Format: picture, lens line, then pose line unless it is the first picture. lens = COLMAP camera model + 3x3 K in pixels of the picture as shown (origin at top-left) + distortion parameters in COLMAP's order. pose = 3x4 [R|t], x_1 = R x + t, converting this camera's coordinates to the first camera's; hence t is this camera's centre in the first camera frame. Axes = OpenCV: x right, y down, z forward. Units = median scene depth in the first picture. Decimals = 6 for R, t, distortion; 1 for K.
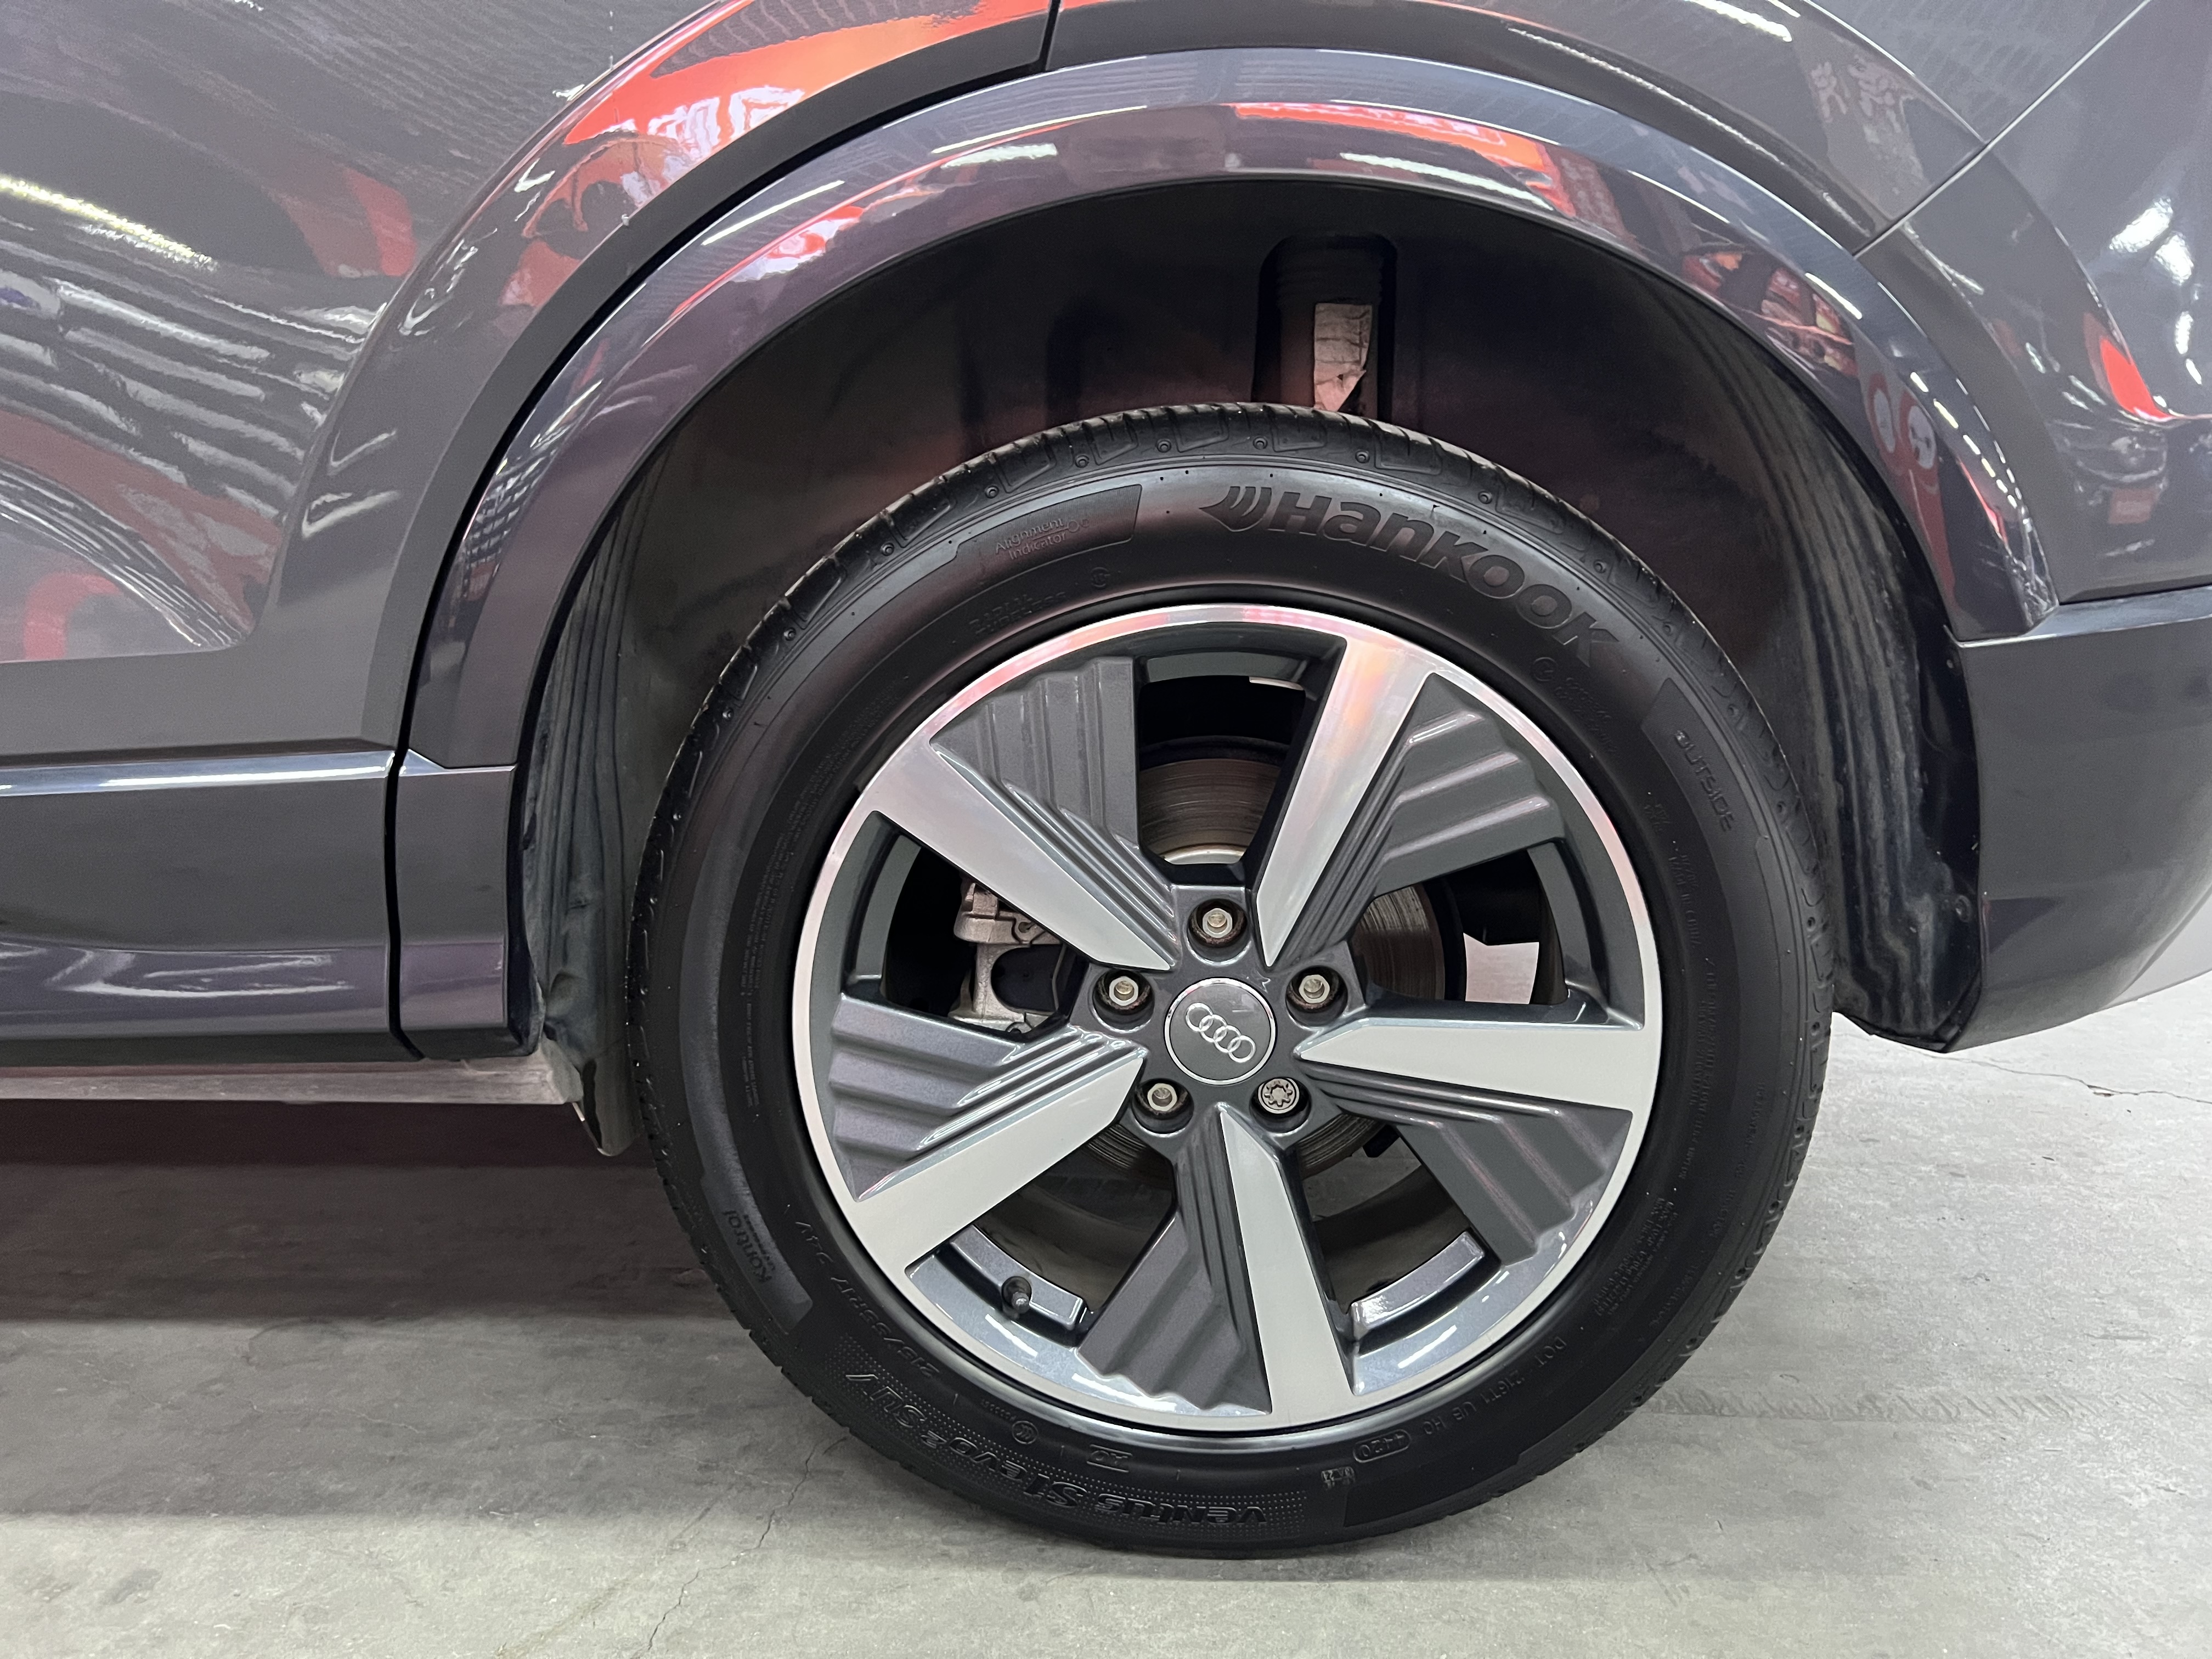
lens RADIAL K [[1683.0, 0, 1118.2], [0, 1683.0, 833.6], [0, 0, 1]] dist [0.056300, -0.074612]
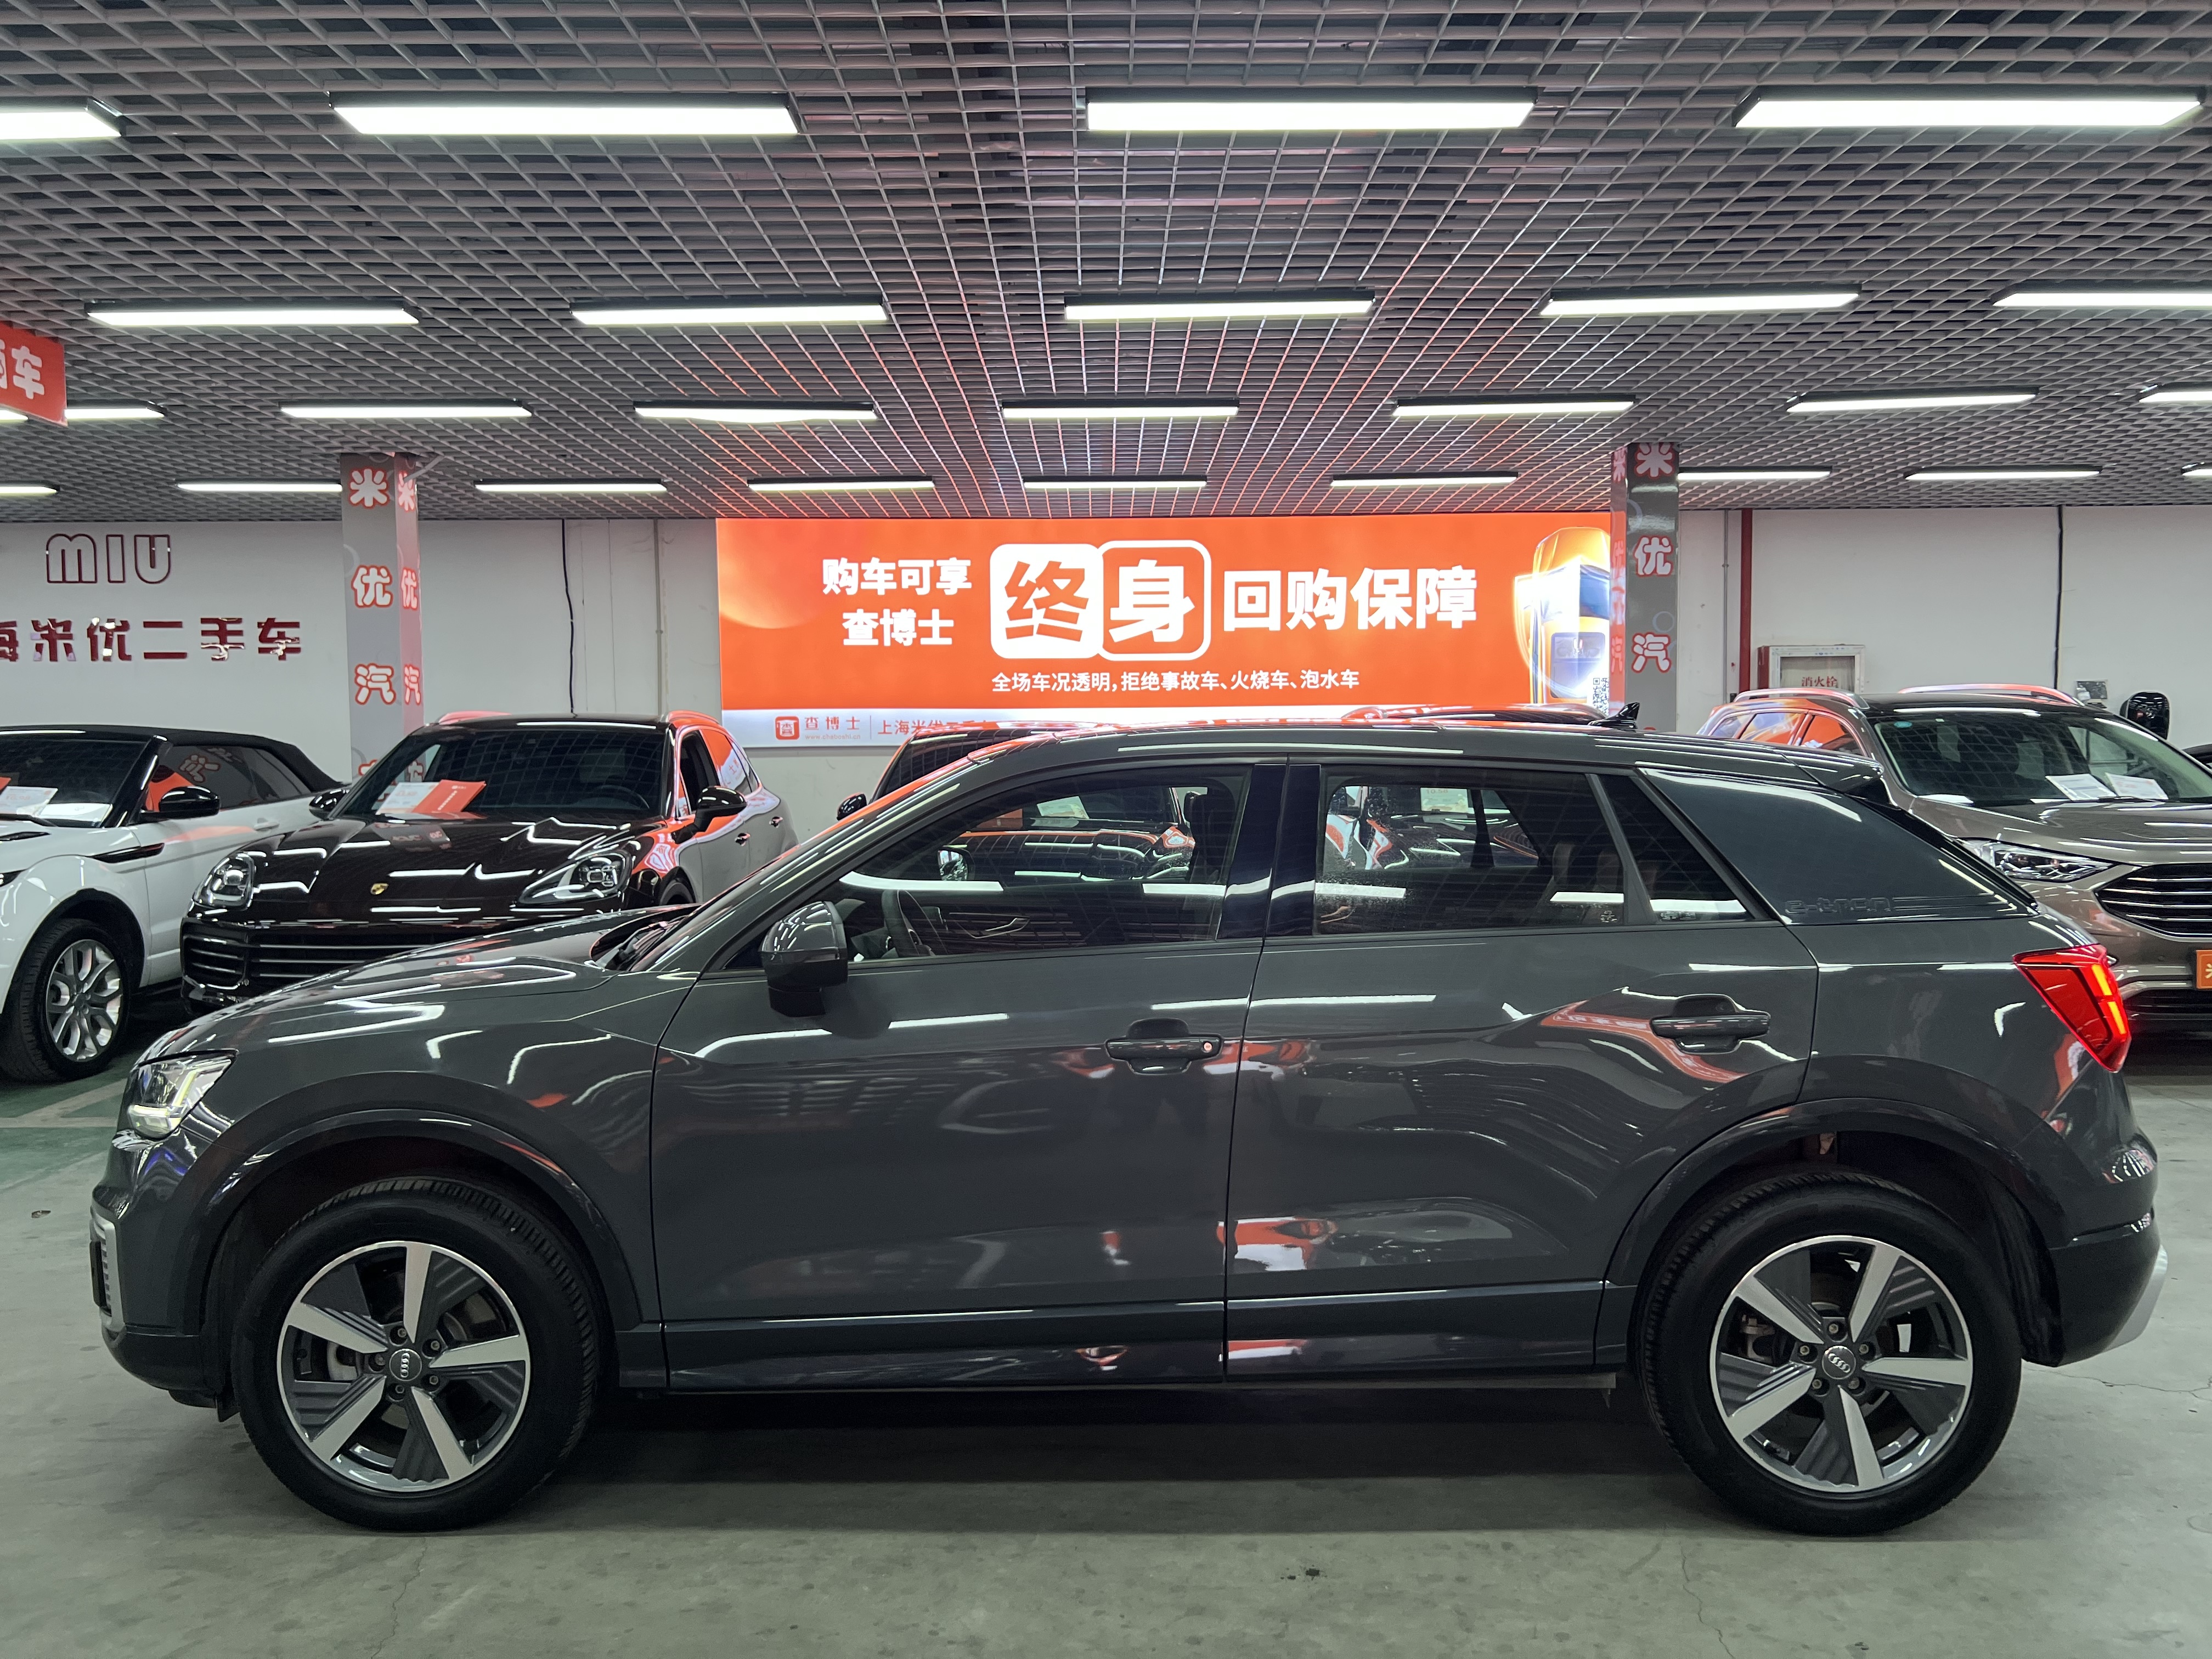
lens RADIAL K [[1683.0, 0, 1106.5], [0, 1683.0, 846.6], [0, 0, 1]] dist [0.056300, -0.074612]
pose [[0.999913, -0.012926, 0.002600, -1.354915], [0.013182, 0.983806, -0.178752, -0.298502], [-0.000247, 0.178771, 0.983891, -2.437839]]
